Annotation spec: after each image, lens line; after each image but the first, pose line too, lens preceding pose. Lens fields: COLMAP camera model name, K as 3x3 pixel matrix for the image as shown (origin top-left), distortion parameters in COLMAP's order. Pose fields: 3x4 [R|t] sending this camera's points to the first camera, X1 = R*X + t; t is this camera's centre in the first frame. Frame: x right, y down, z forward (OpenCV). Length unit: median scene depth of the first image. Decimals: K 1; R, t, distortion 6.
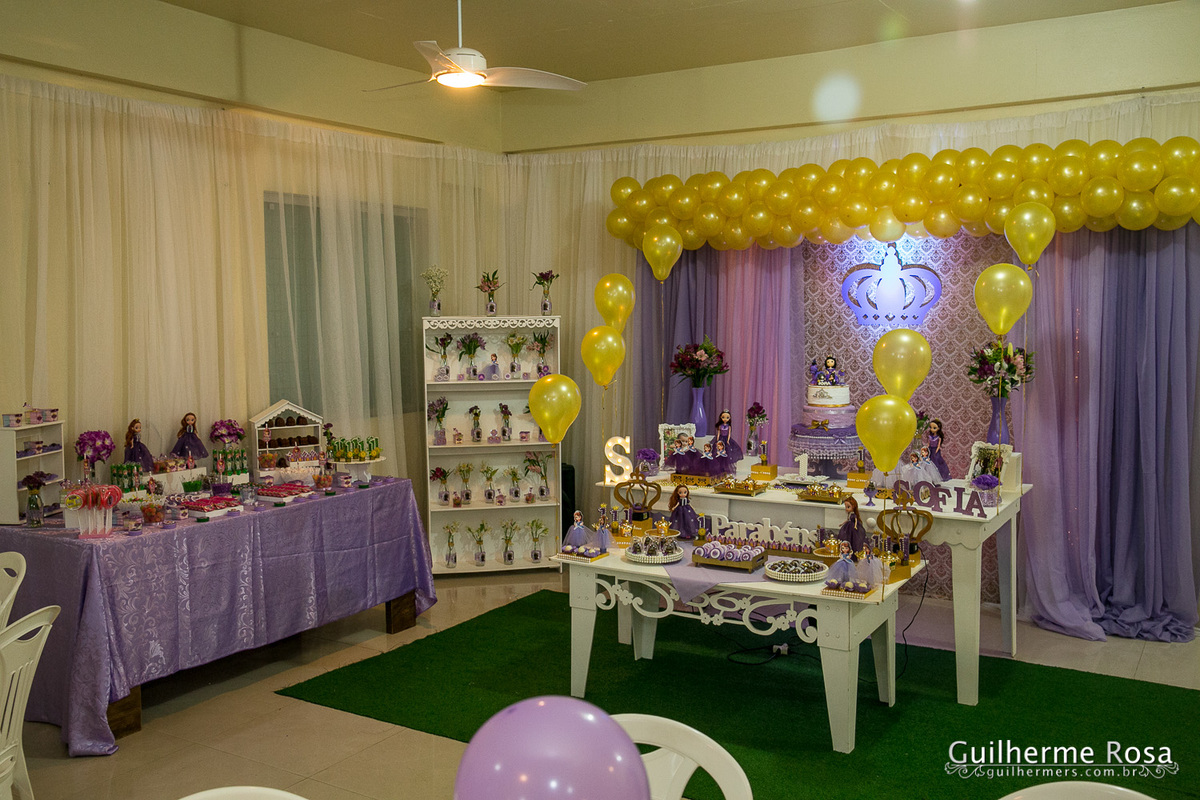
lens RADIAL K [[1089.1, 0, 600.0], [0, 1089.1, 400.0], [0, 0, 1]] dist [0.015662, 0.016366]
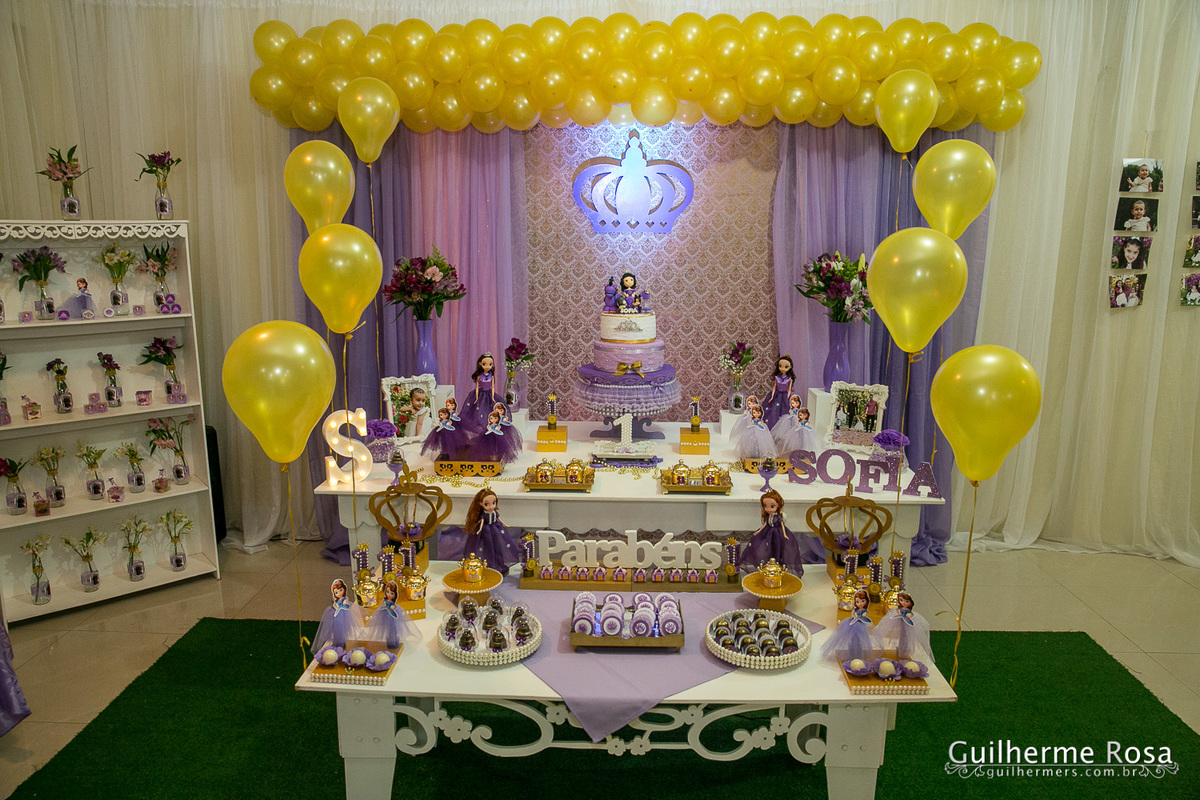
lens RADIAL K [[831.8, 0, 600.0], [0, 831.8, 400.0], [0, 0, 1]] dist [-0.103015, 0.084558]
pose [[0.874181, -0.087886, 0.477581, -0.068745], [0.031880, 0.991751, 0.124151, -0.022118], [-0.484553, -0.093305, 0.869772, 0.455097]]
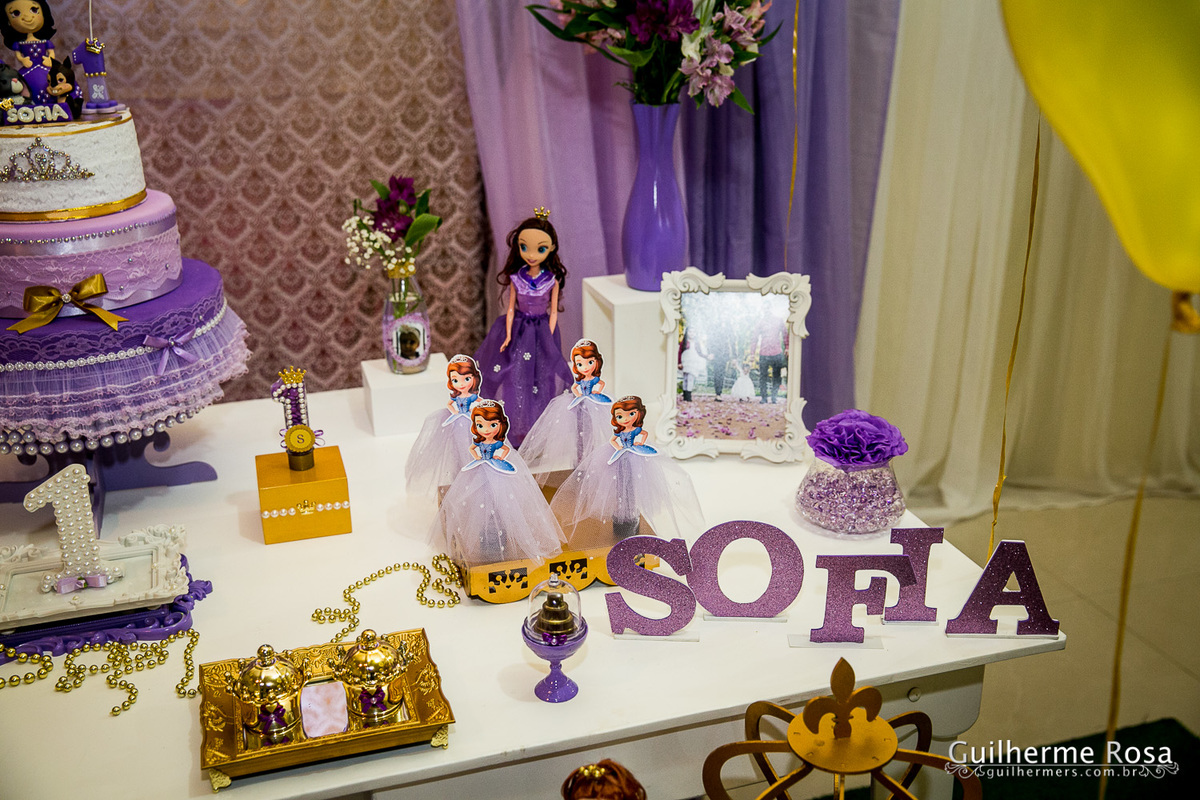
lens RADIAL K [[1260.6, 0, 600.0], [0, 1260.6, 400.0], [0, 0, 1]] dist [0.019828, 0.033391]
pose [[0.649807, -0.275371, 0.708464, 0.068707], [0.071482, 0.950076, 0.303719, -0.026413], [-0.756731, -0.146716, 0.637050, 0.638231]]
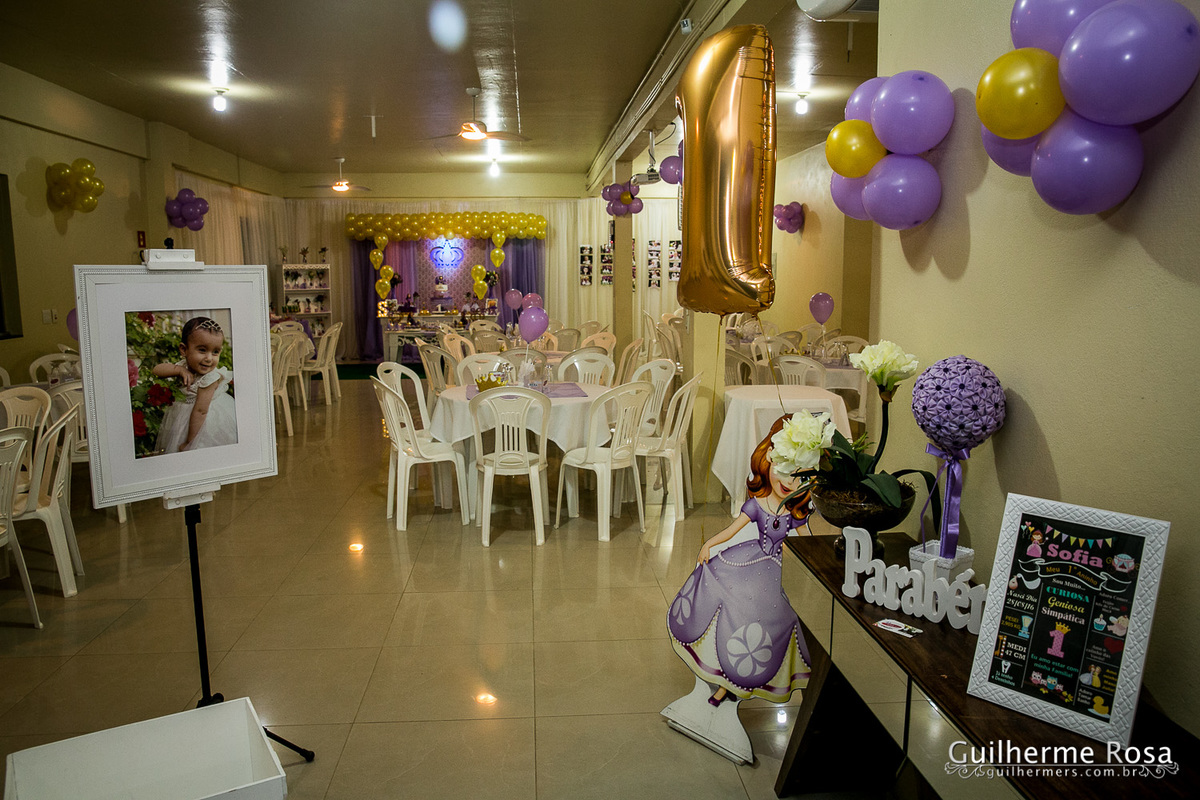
lens RADIAL K [[910.8, 0, 600.0], [0, 910.8, 400.0], [0, 0, 1]] dist [-0.093801, 0.000557]
pose [[0.814989, -0.078524, 0.574132, -0.854193], [0.046330, 0.996434, 0.070517, 0.139155], [-0.577622, -0.030871, 0.815721, -1.288220]]
